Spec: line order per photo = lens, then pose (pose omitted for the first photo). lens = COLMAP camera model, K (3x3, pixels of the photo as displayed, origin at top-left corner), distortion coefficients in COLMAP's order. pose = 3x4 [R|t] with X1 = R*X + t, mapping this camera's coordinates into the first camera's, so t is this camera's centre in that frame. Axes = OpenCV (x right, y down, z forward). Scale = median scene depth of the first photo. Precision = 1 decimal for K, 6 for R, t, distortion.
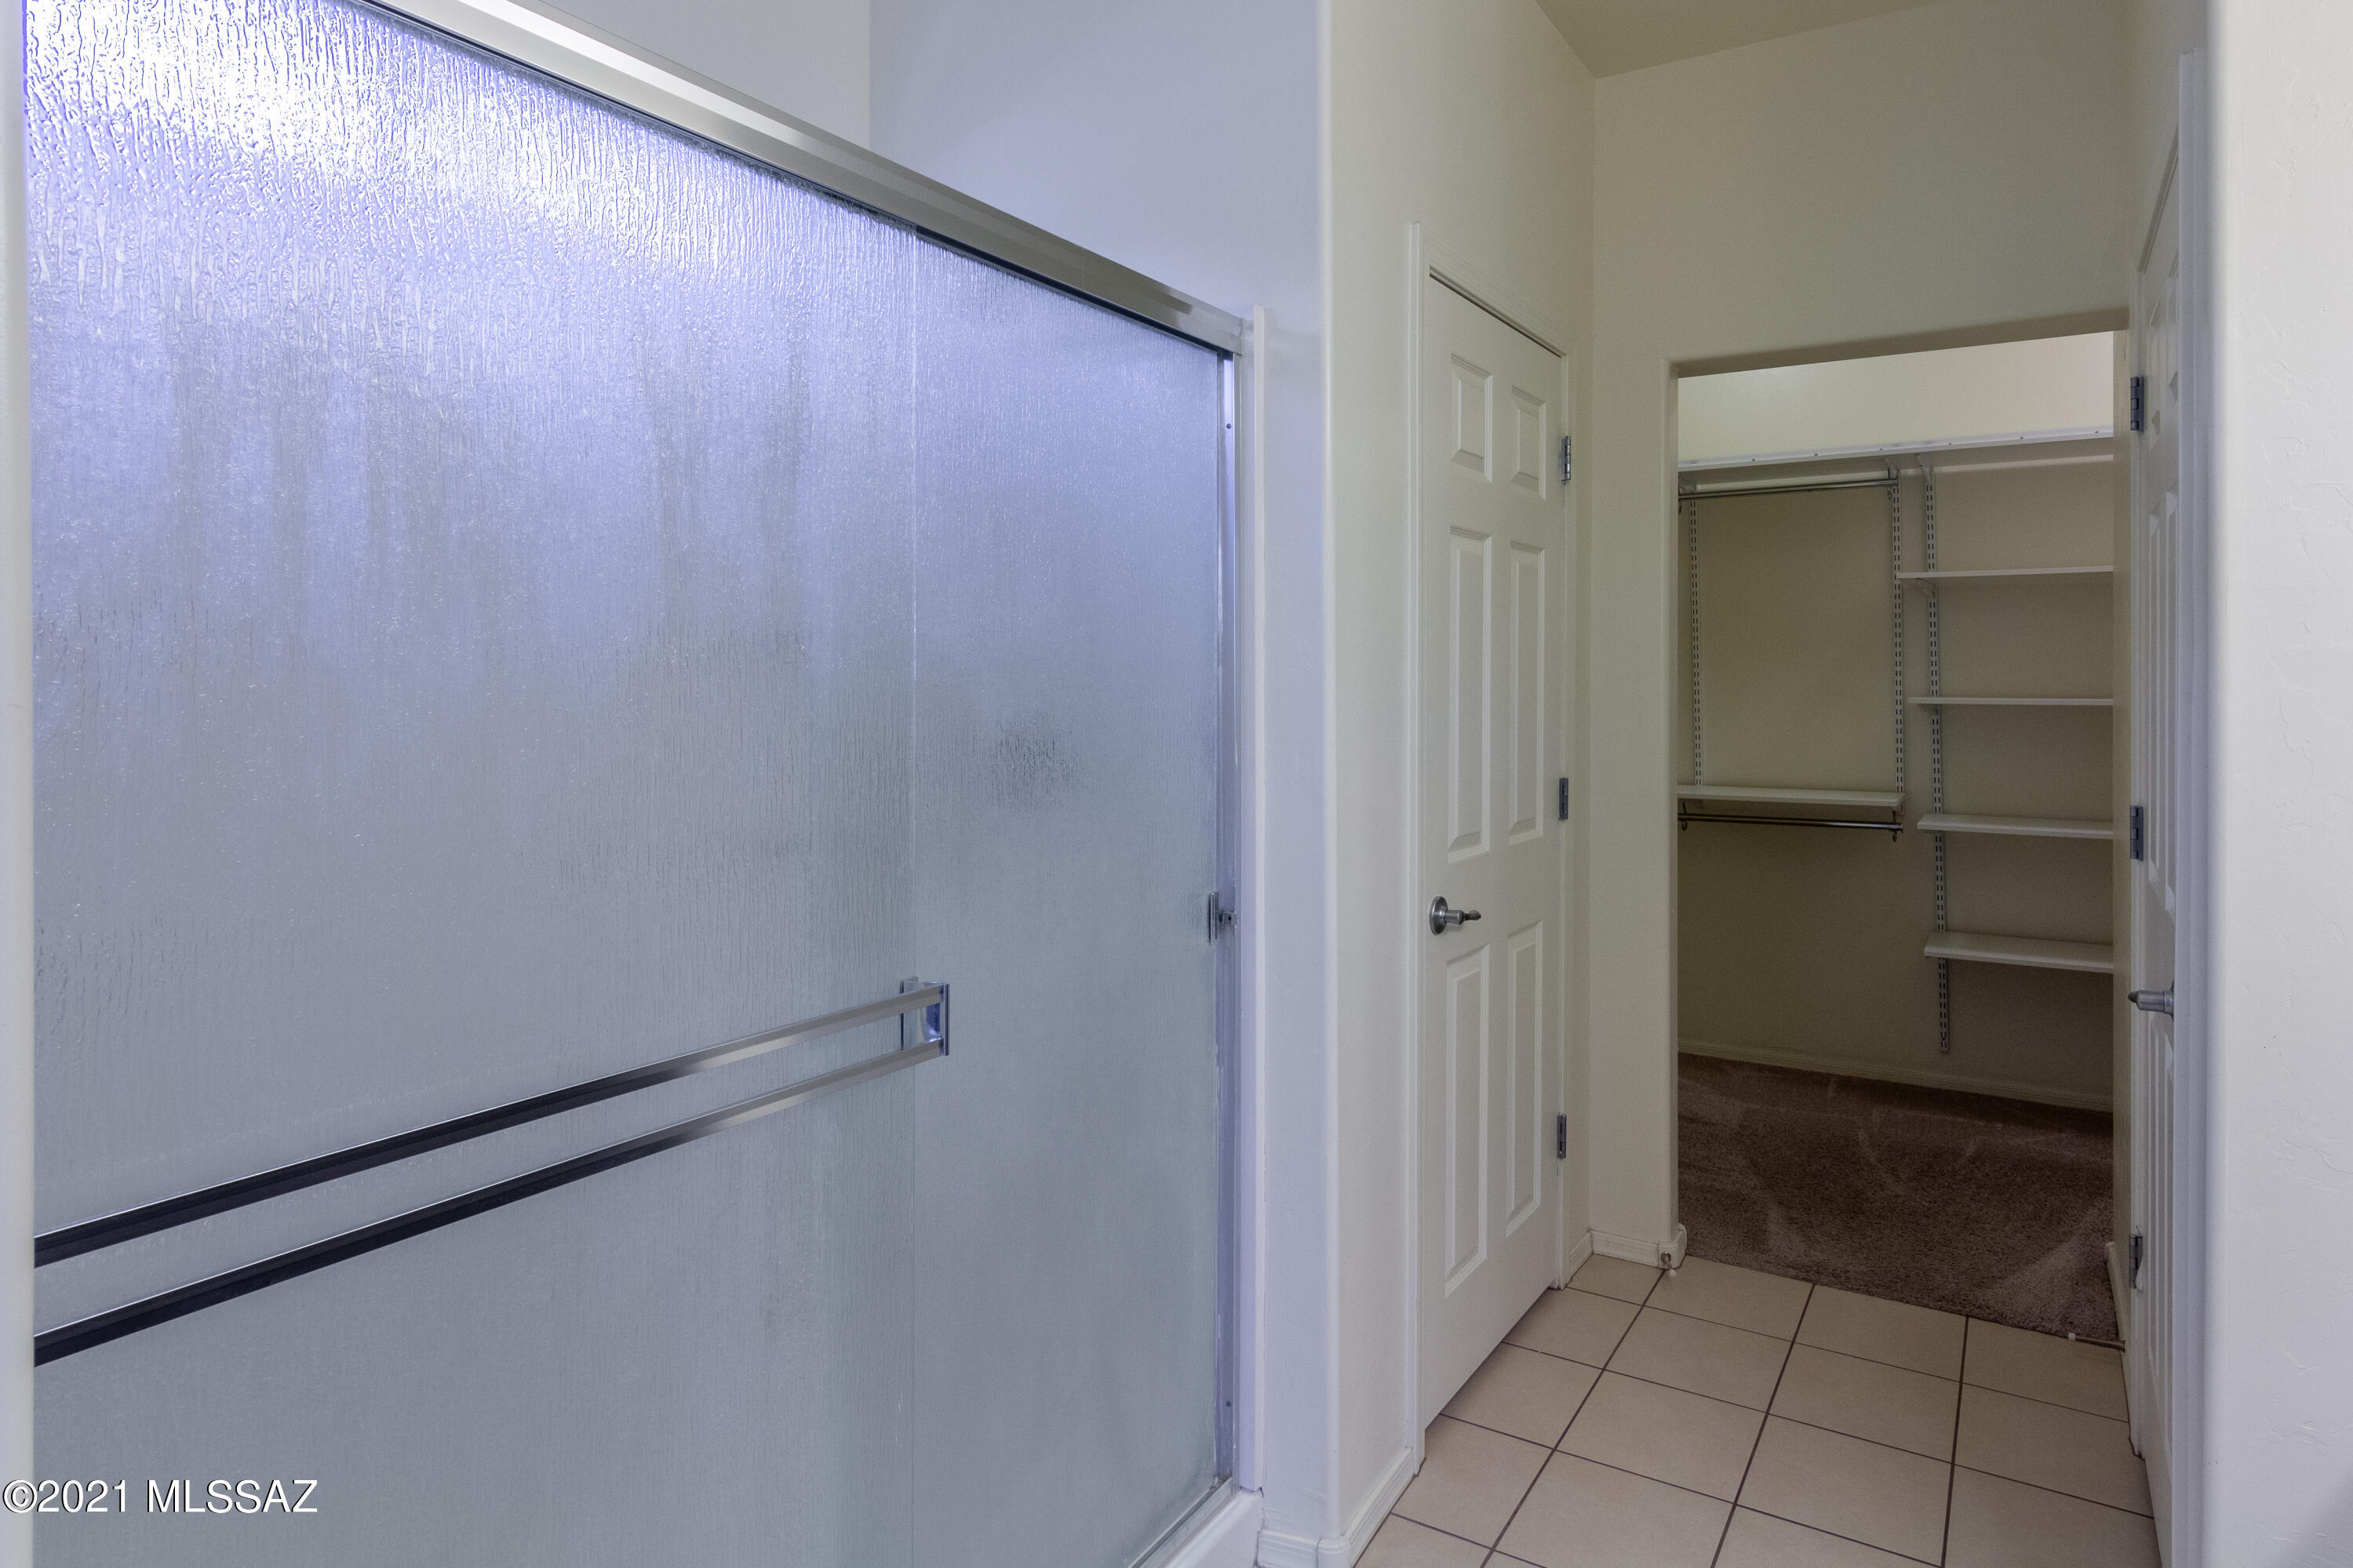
lens RADIAL K [[1324.0, 0, 1182.0], [0, 1324.0, 688.3], [0, 0, 1]] dist [0.000290, 0.000014]
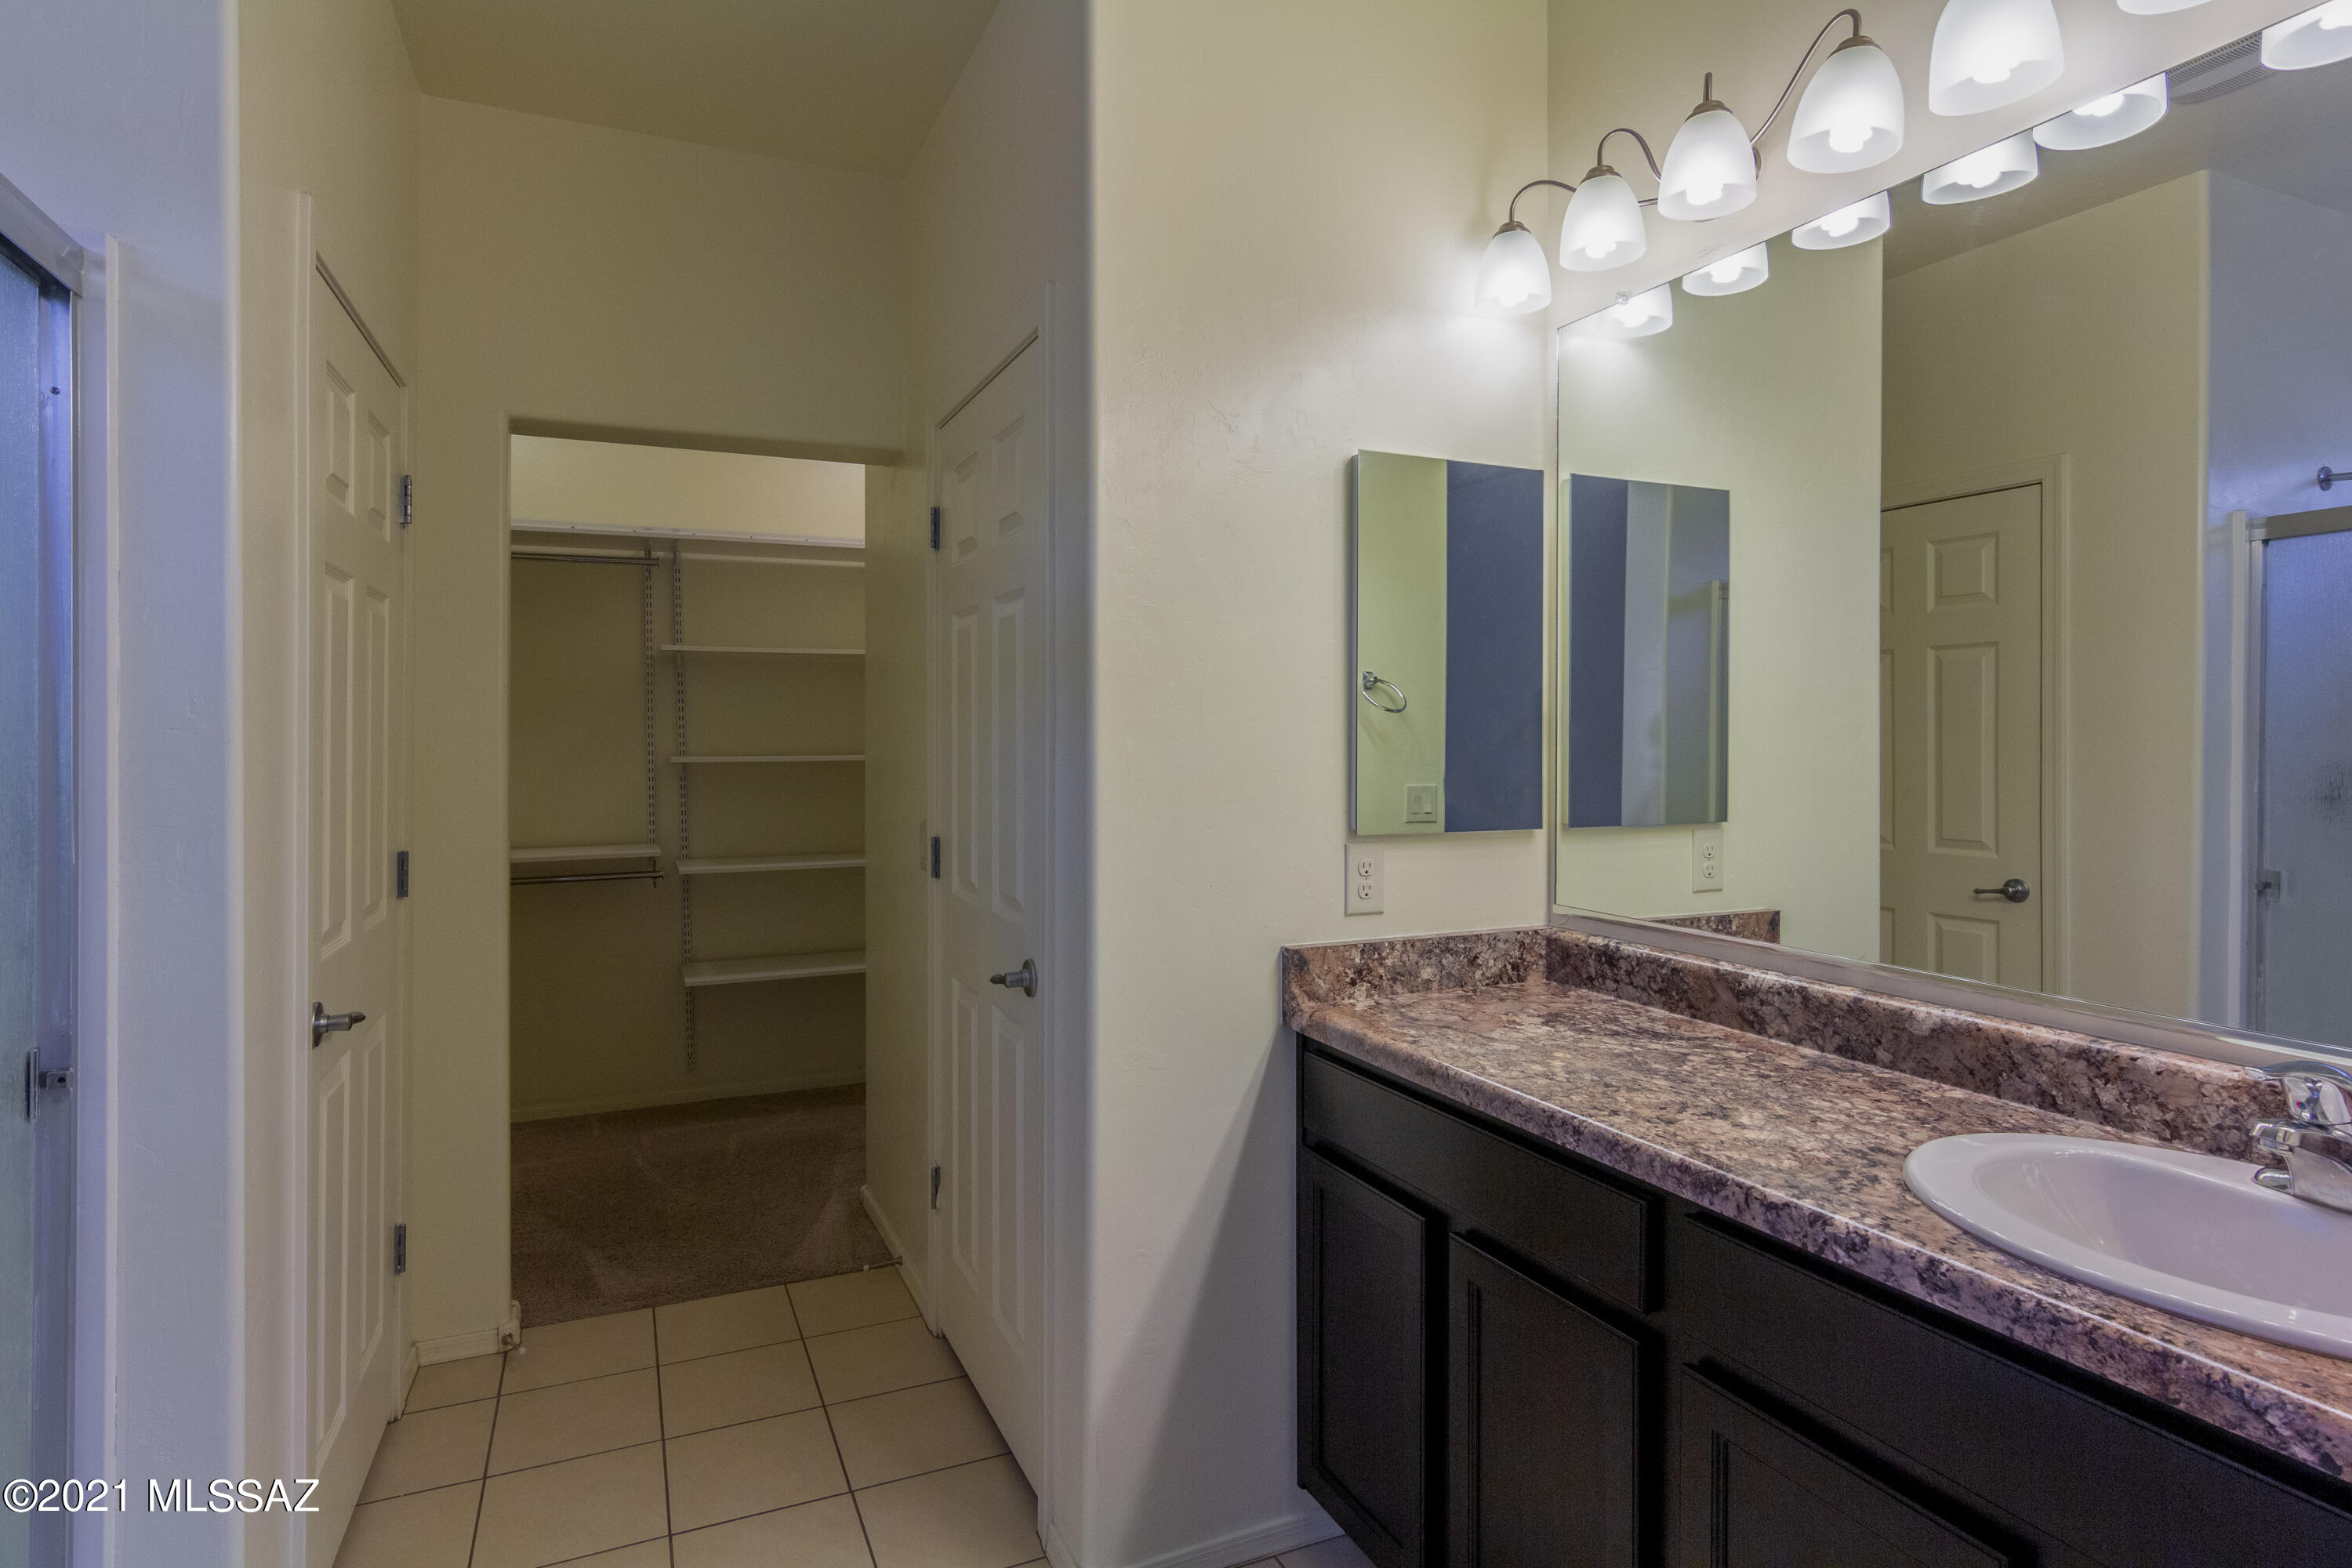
lens RADIAL K [[1264.3, 0, 1143.0], [0, 1264.3, 740.5], [0, 0, 1]] dist [0.000512, -0.000196]
pose [[0.568666, -0.005063, 0.822553, -0.133989], [0.011172, 0.999936, -0.001569, -0.001196], [-0.822493, 0.010082, 0.568686, 0.090853]]
